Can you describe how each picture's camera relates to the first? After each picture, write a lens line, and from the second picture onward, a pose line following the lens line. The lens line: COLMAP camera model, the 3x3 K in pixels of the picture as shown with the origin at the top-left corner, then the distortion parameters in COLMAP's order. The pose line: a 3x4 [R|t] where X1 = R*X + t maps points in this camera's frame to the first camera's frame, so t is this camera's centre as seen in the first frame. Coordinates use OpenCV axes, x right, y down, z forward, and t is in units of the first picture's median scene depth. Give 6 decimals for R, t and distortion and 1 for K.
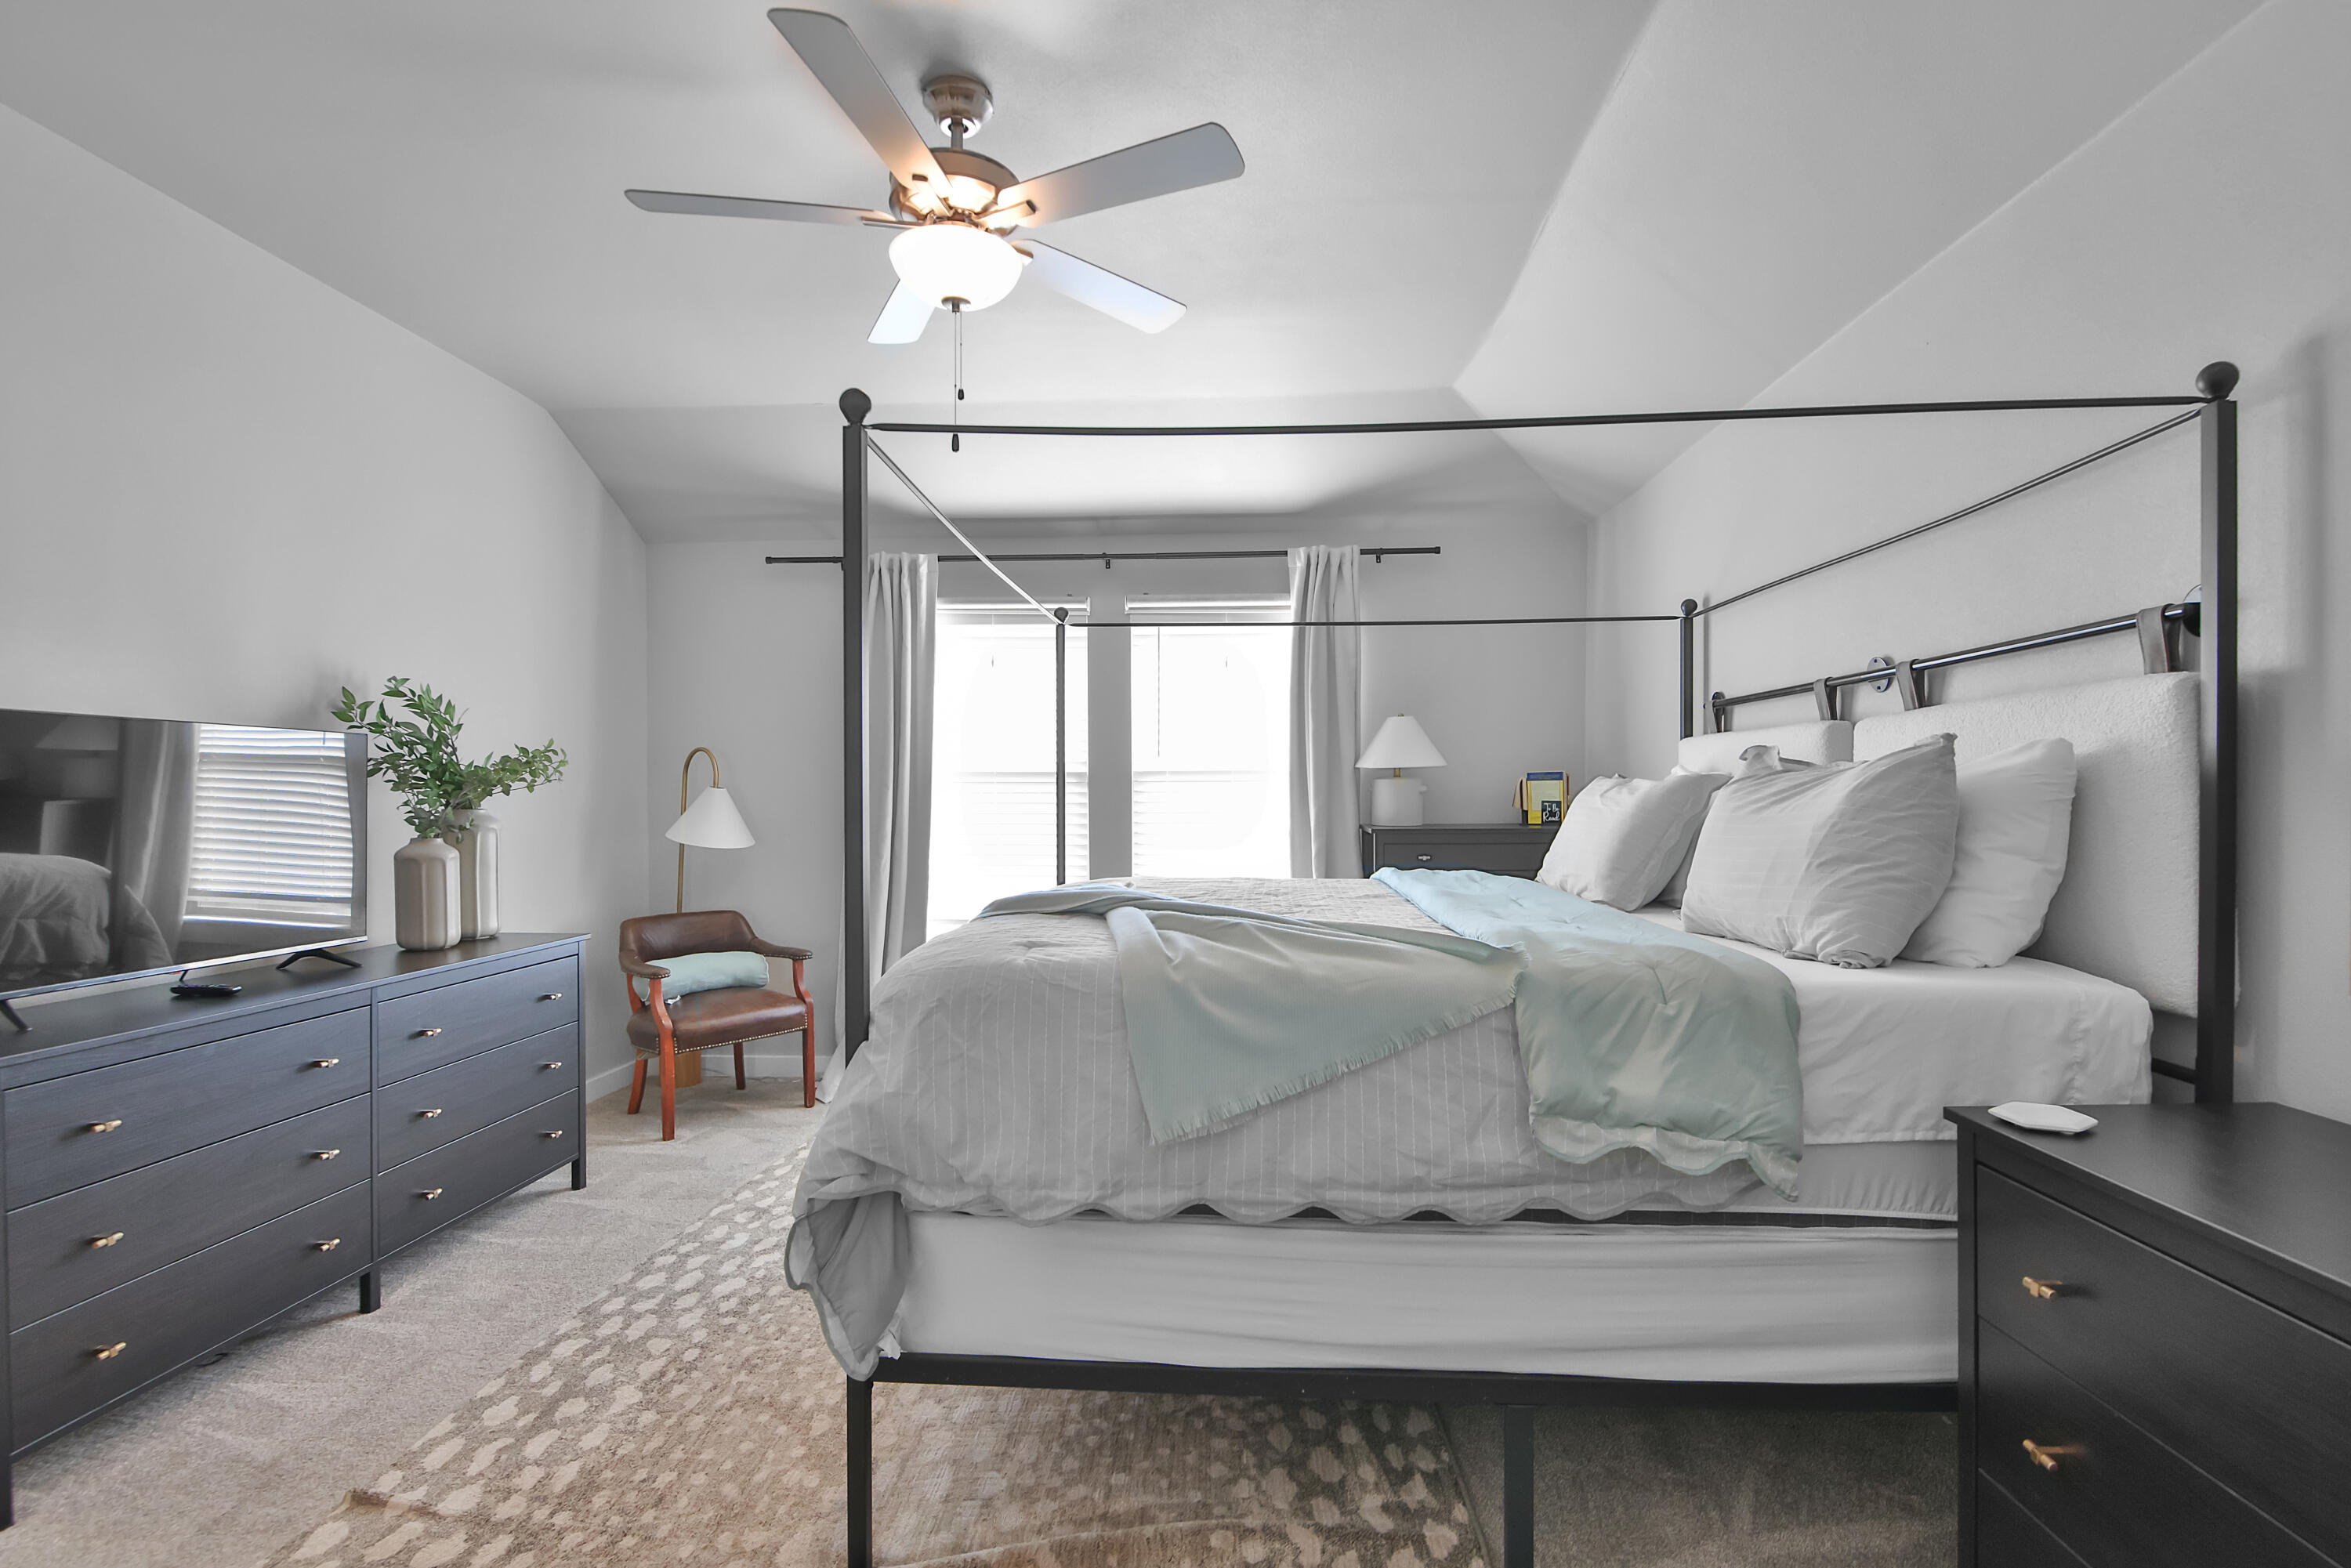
lens RADIAL K [[1091.2, 0, 1181.4], [0, 1091.2, 817.9], [0, 0, 1]] dist [0.019667, -0.020893]
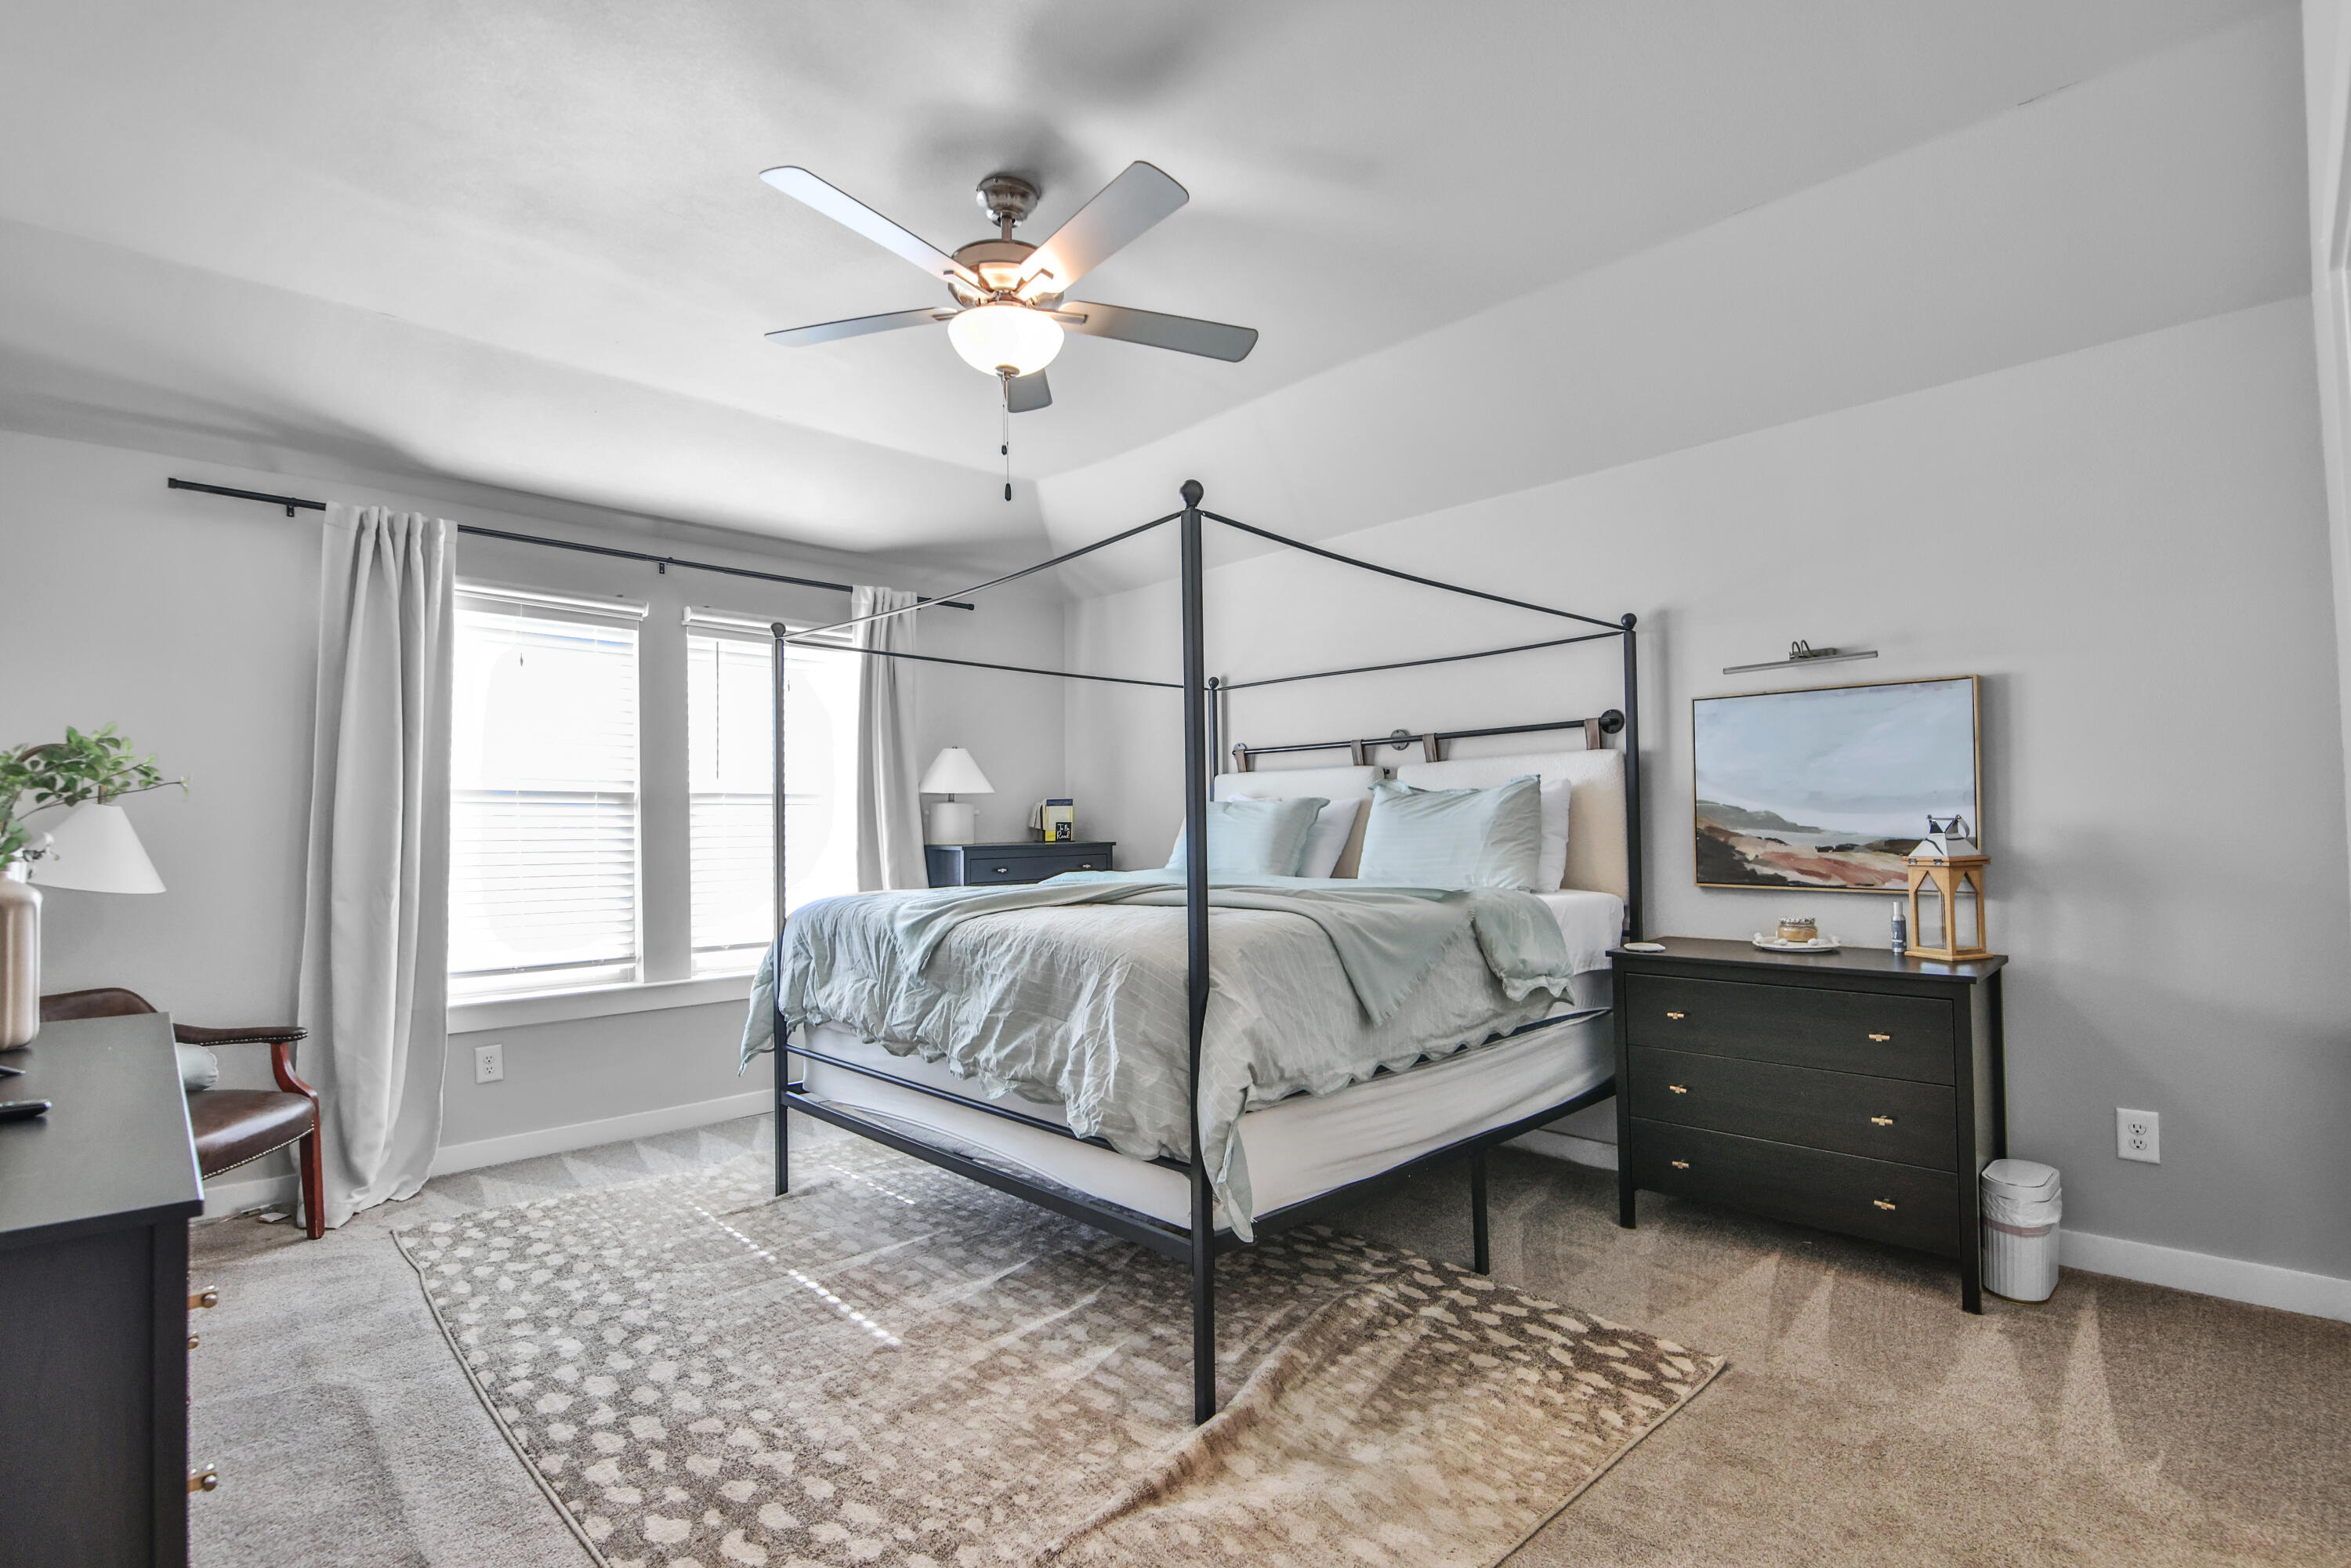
lens RADIAL K [[1091.2, 0, 1181.4], [0, 1091.2, 817.9], [0, 0, 1]] dist [0.019667, -0.020893]
pose [[0.674487, 0.001735, 0.738284, -0.807003], [0.025795, 0.999331, -0.025915, 0.024835], [-0.737836, 0.036523, 0.673992, 0.102215]]
